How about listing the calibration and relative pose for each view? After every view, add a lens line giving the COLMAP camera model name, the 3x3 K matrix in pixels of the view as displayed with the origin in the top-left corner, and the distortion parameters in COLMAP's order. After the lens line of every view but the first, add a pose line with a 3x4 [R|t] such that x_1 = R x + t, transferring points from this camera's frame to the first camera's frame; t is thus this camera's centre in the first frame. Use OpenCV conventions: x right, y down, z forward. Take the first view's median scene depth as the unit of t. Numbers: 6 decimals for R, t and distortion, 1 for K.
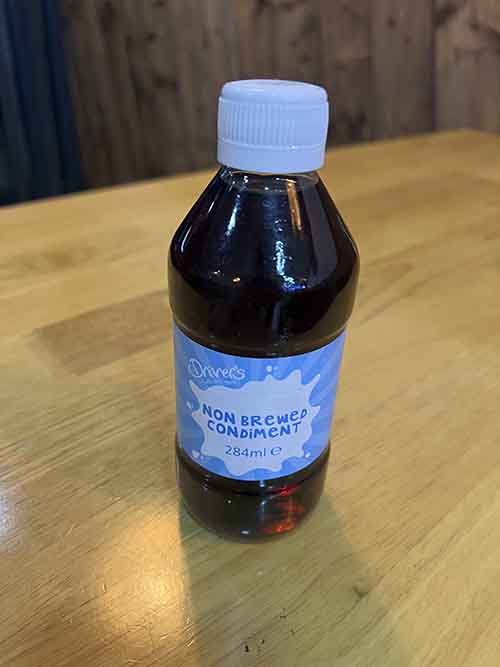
lens RADIAL K [[518.5, 0, 258.7], [0, 518.5, 333.6], [0, 0, 1]] dist [0.044274, -0.078502]
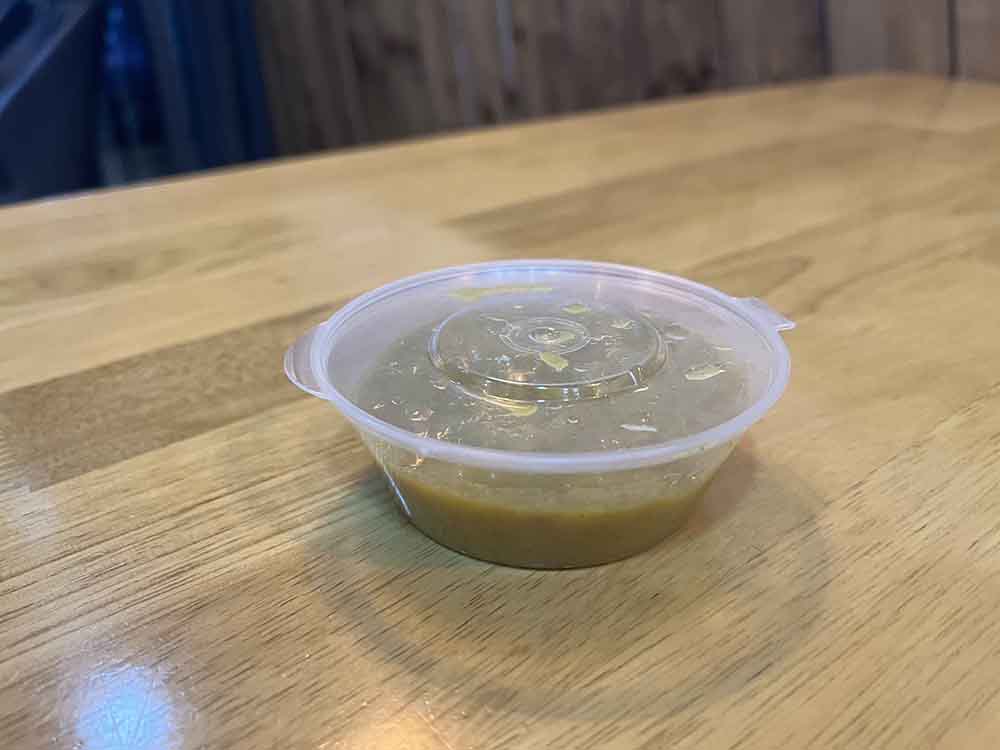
lens RADIAL K [[777.3, 0, 518.8], [0, 777.3, 374.3], [0, 0, 1]] dist [0.044274, -0.078502]
pose [[0.997536, -0.030417, -0.063227, 0.068362], [0.025044, 0.996142, -0.084110, 0.035121], [0.065542, 0.082320, 0.994448, 0.279452]]
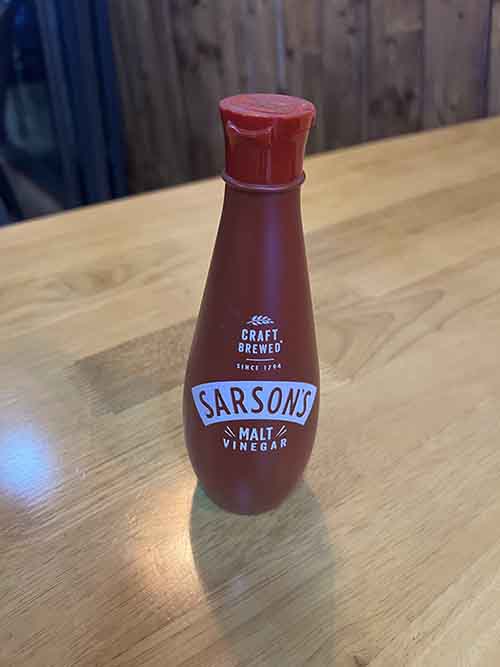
lens RADIAL K [[518.5, 0, 258.7], [0, 518.5, 333.6], [0, 0, 1]] dist [0.044274, -0.078502]
pose [[0.996710, 0.037143, -0.072041, 0.015786], [-0.031202, 0.996152, 0.081899, -0.133769], [0.074805, -0.079382, 0.994034, -0.027035]]
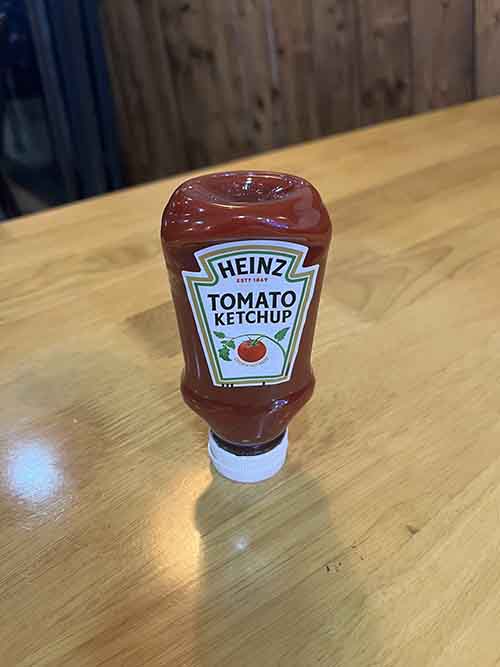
lens RADIAL K [[518.5, 0, 258.7], [0, 518.5, 333.6], [0, 0, 1]] dist [0.044274, -0.078502]
pose [[0.997811, -0.015955, -0.064171, -0.045072], [0.020415, 0.997375, 0.069466, -0.040001], [0.062894, -0.070624, 0.995518, -0.128652]]
